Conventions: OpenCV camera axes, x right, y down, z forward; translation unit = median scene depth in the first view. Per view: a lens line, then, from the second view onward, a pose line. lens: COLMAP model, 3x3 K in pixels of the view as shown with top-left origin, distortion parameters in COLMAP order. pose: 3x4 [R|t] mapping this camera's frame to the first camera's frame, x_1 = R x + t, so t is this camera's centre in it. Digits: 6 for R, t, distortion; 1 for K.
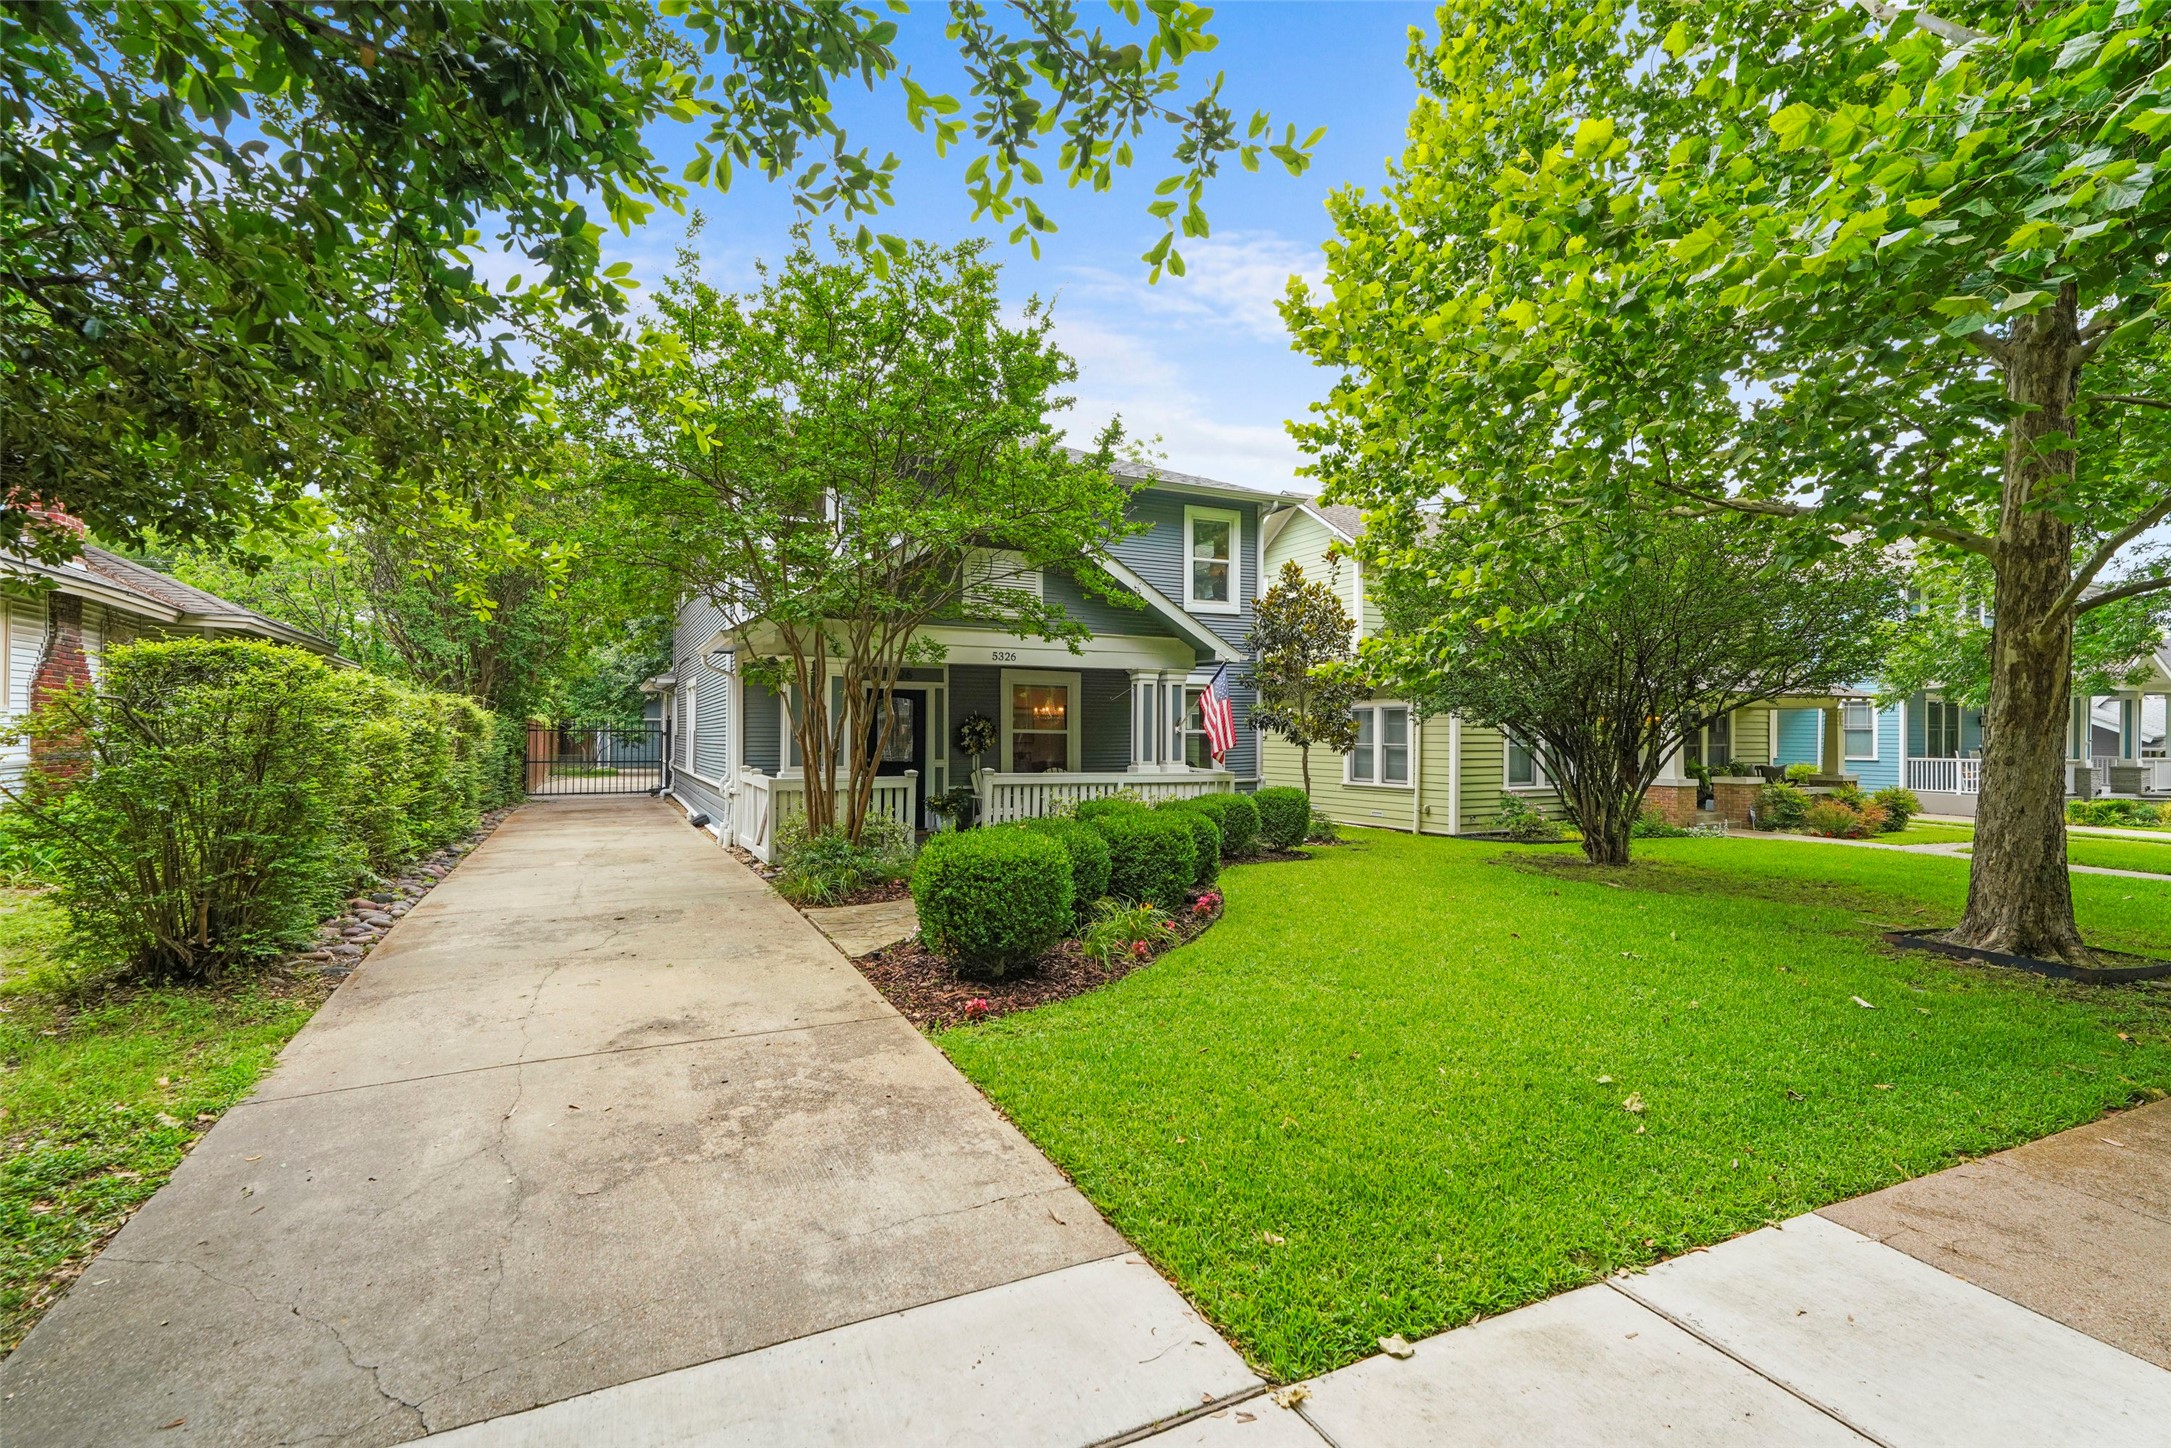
lens RADIAL K [[982.4, 0, 1085.5], [0, 982.4, 724.0], [0, 0, 1]] dist [-0.000671, -0.000066]
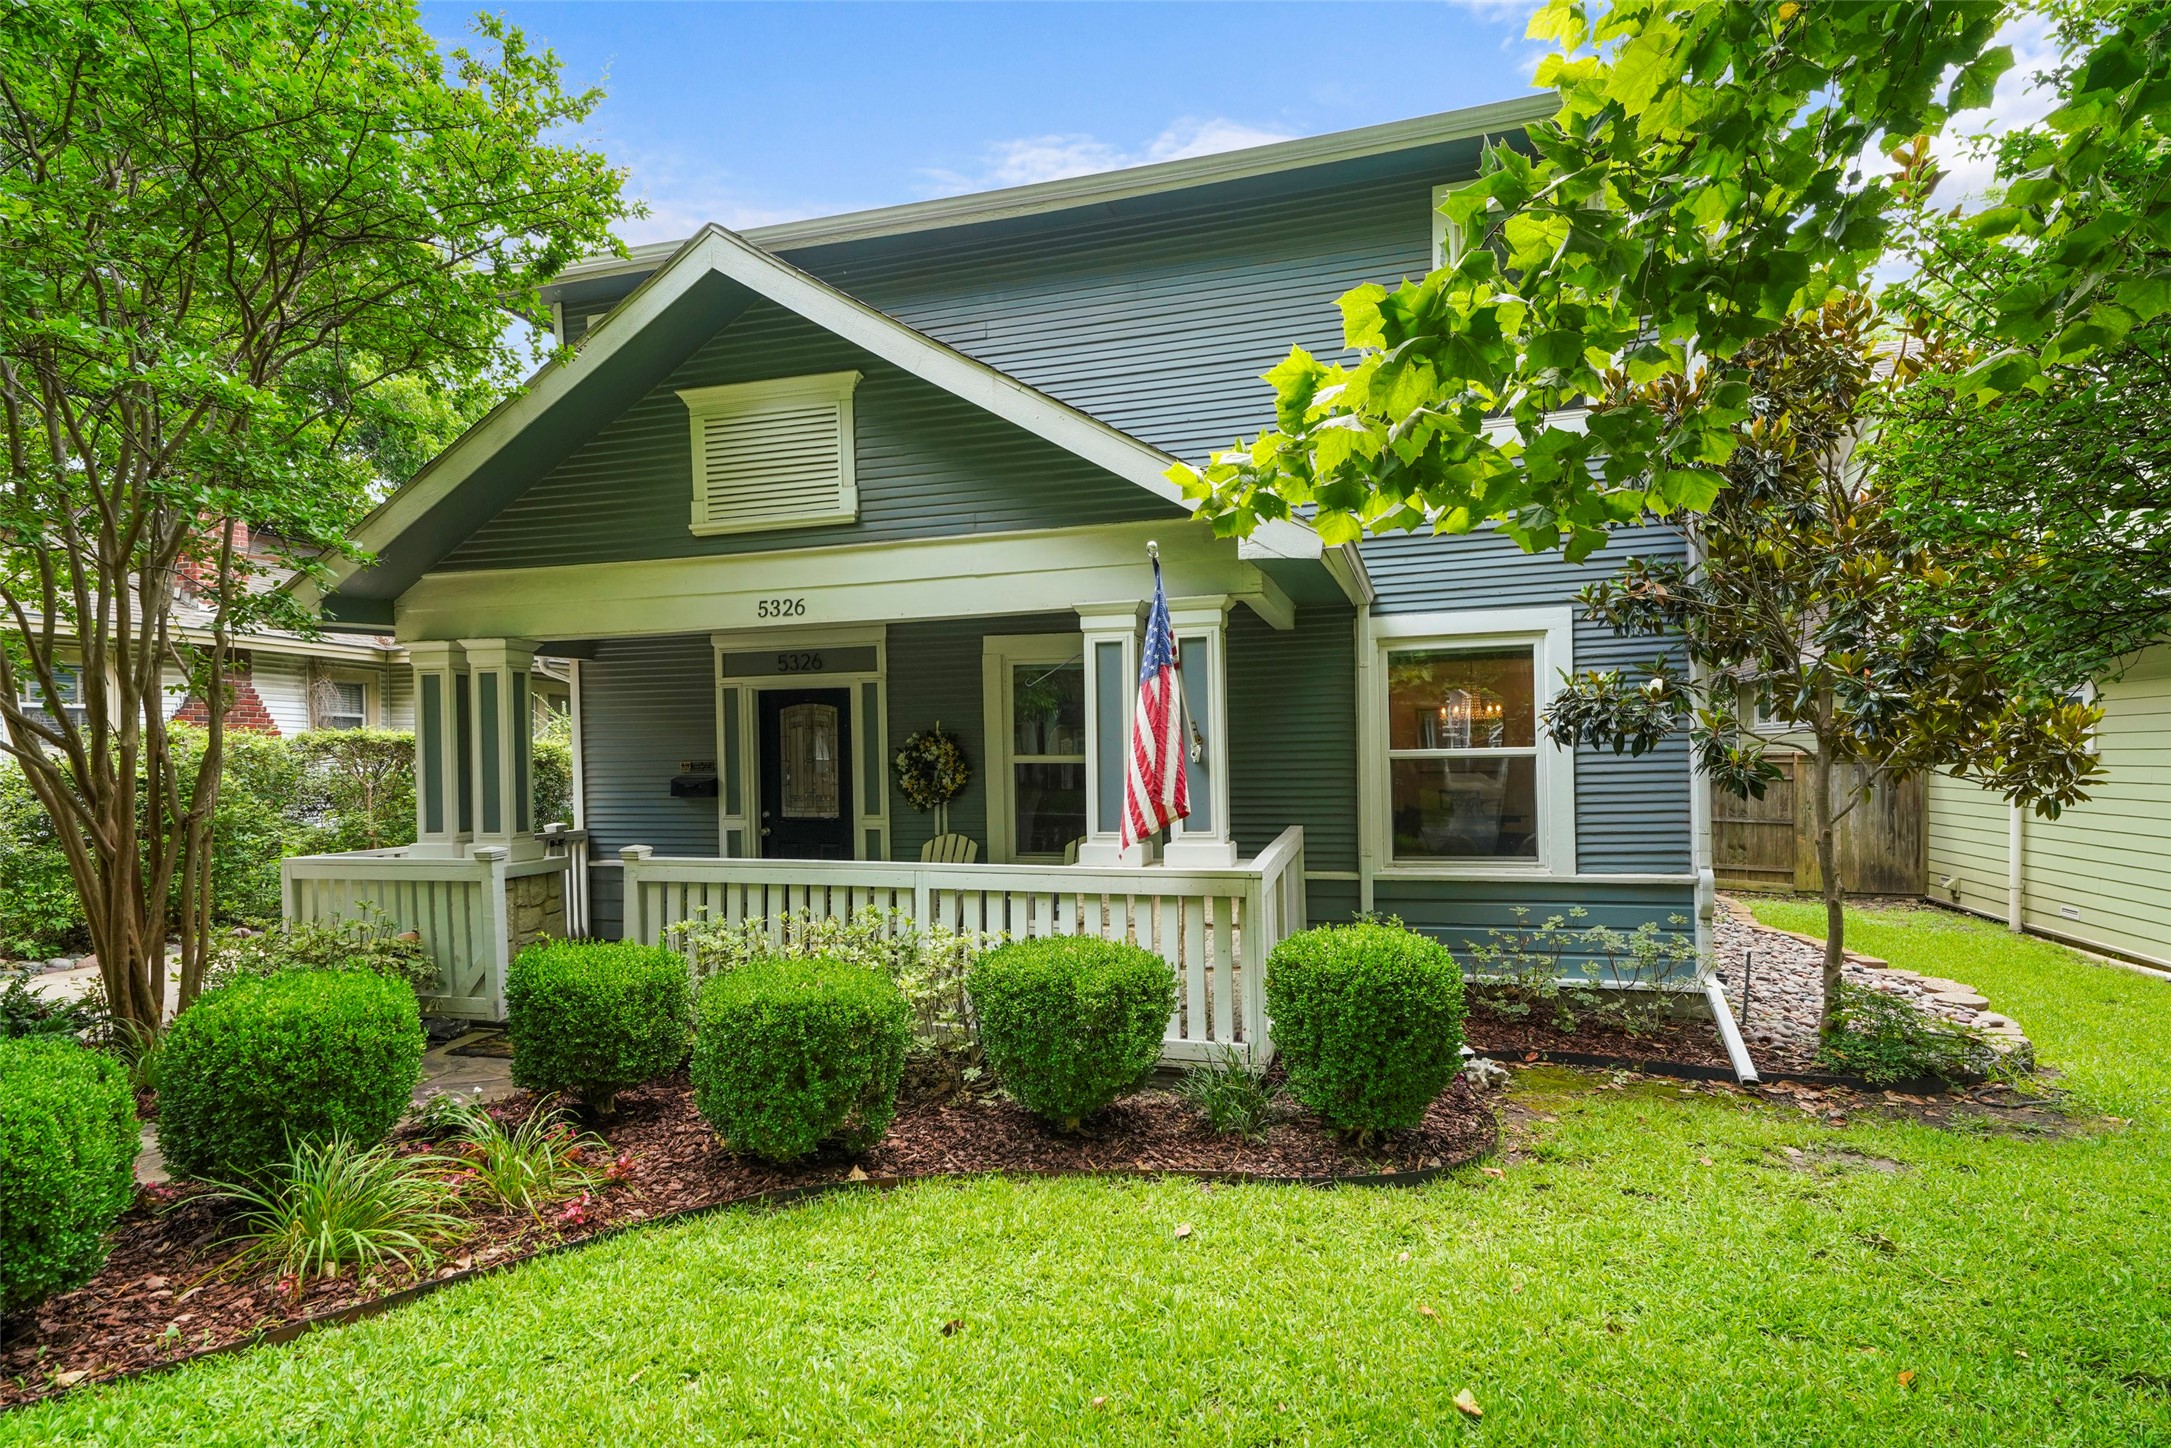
lens RADIAL K [[1127.6, 0, 1081.0], [0, 1127.6, 766.2], [0, 0, 1]] dist [0.034239, -0.000323]
pose [[0.719494, -0.009664, -0.694432, 0.367963], [0.022722, 0.999695, 0.009629, 0.005909], [0.694127, -0.022706, 0.719494, 0.642768]]
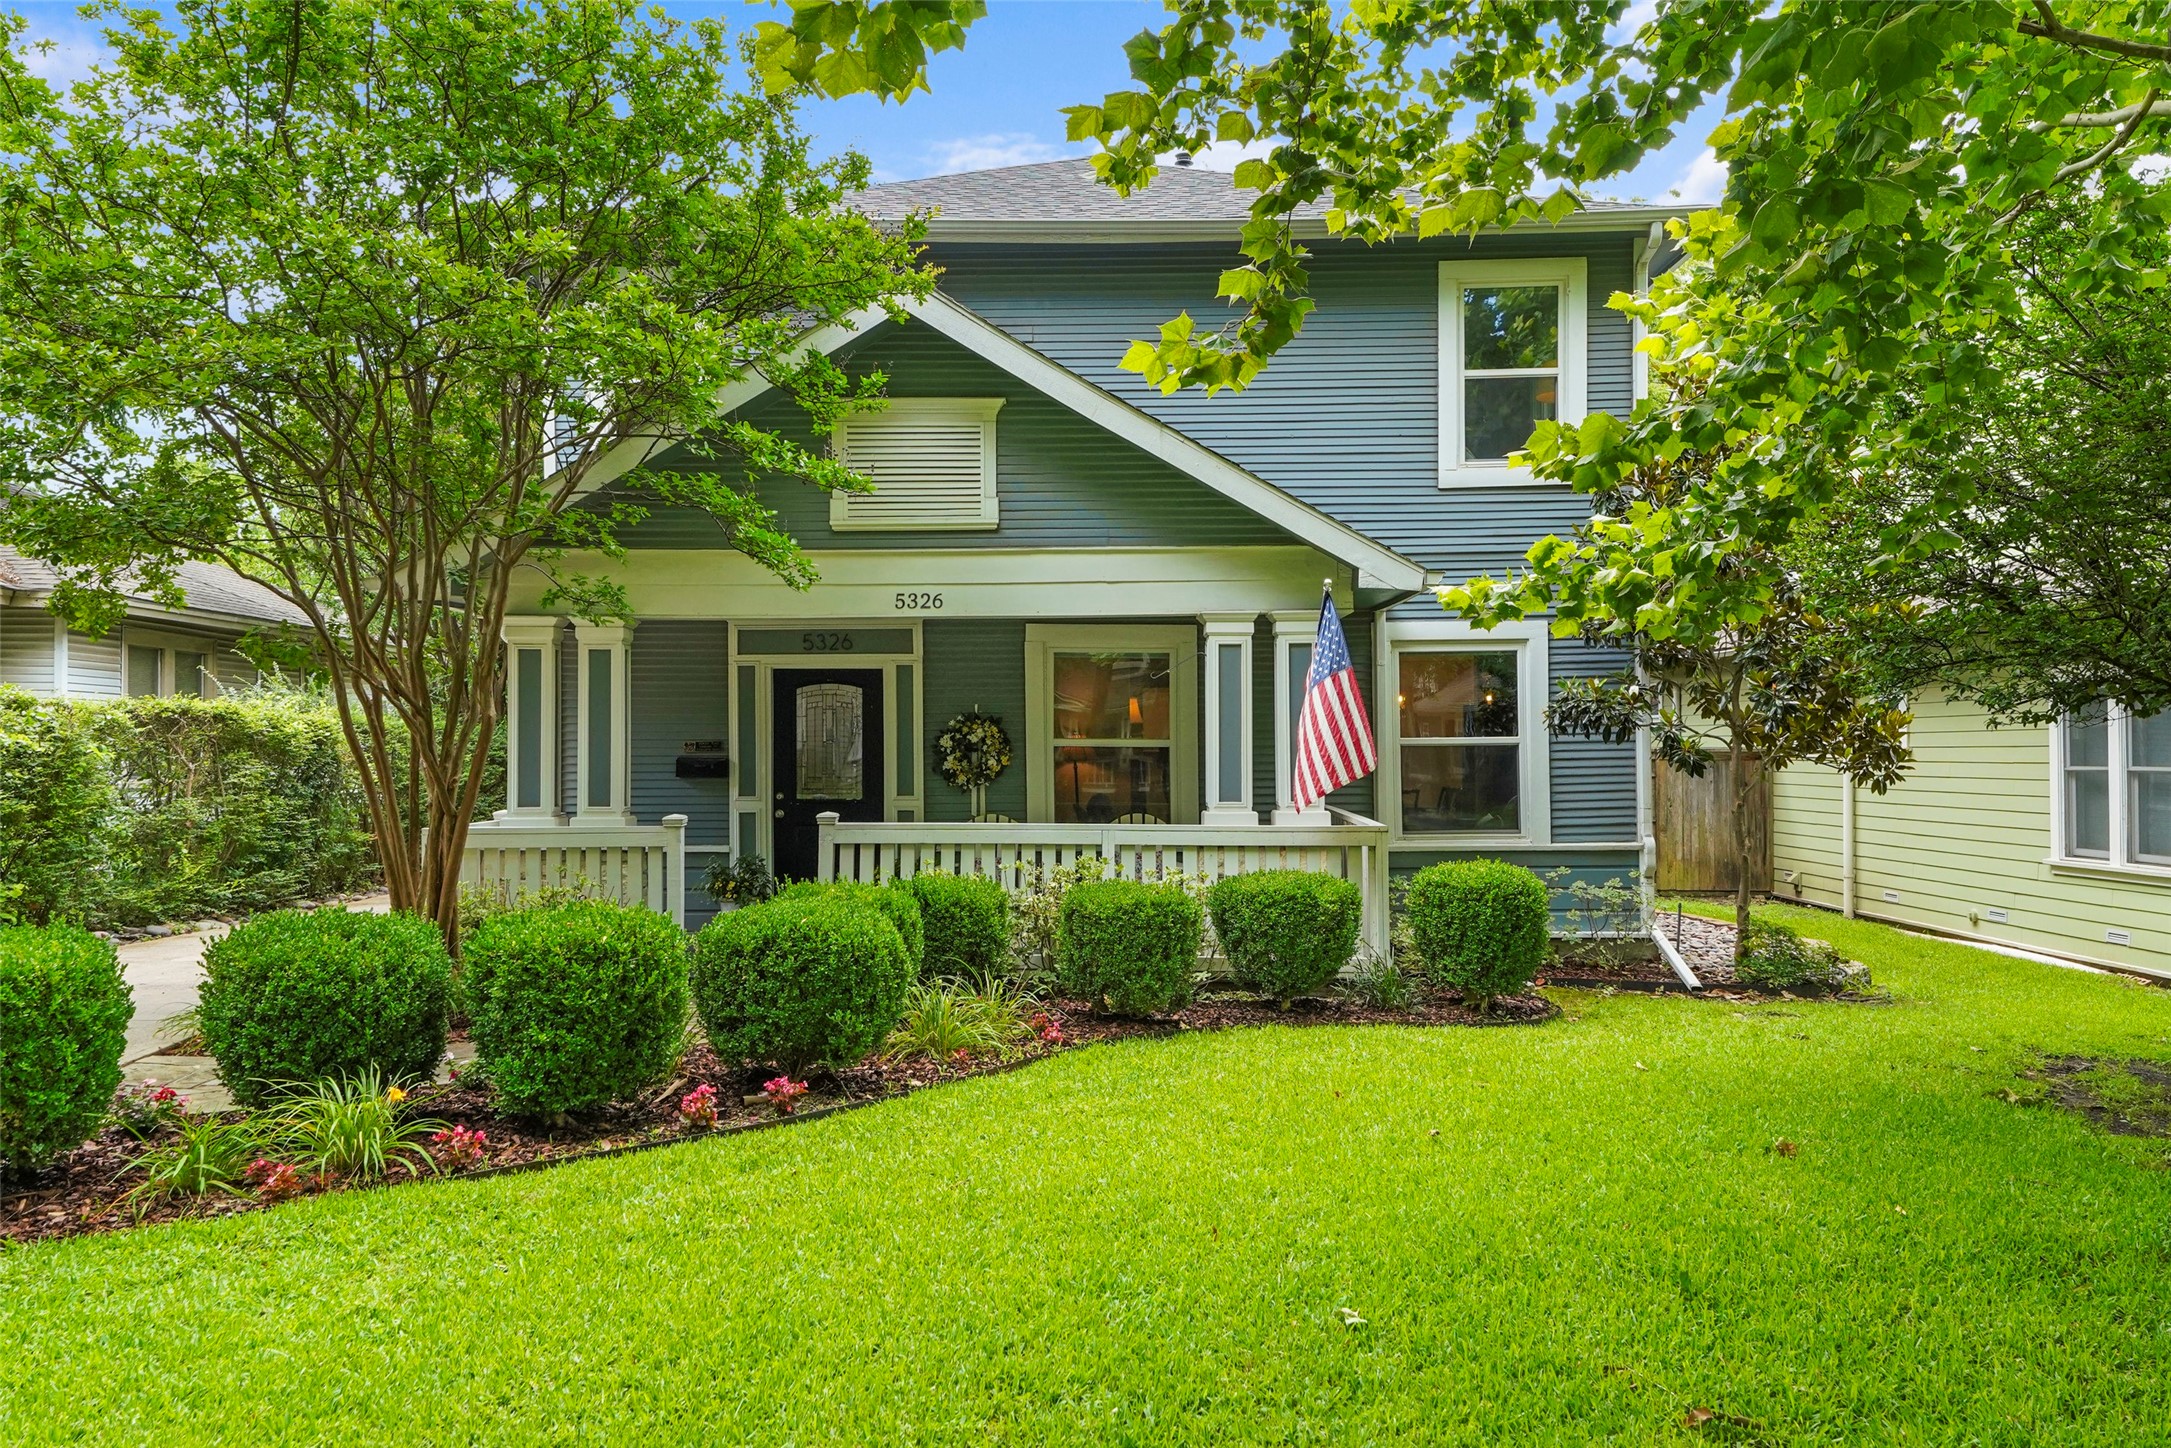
lens RADIAL K [[1718.0, 0, 1085.5], [0, 1718.0, 724.0], [0, 0, 1]] dist [0.085510, 0.000970]
pose [[0.882929, -0.014222, -0.469291, 0.390644], [0.010373, 0.999888, -0.010786, 0.007611], [0.469392, 0.004656, 0.882978, 0.209503]]
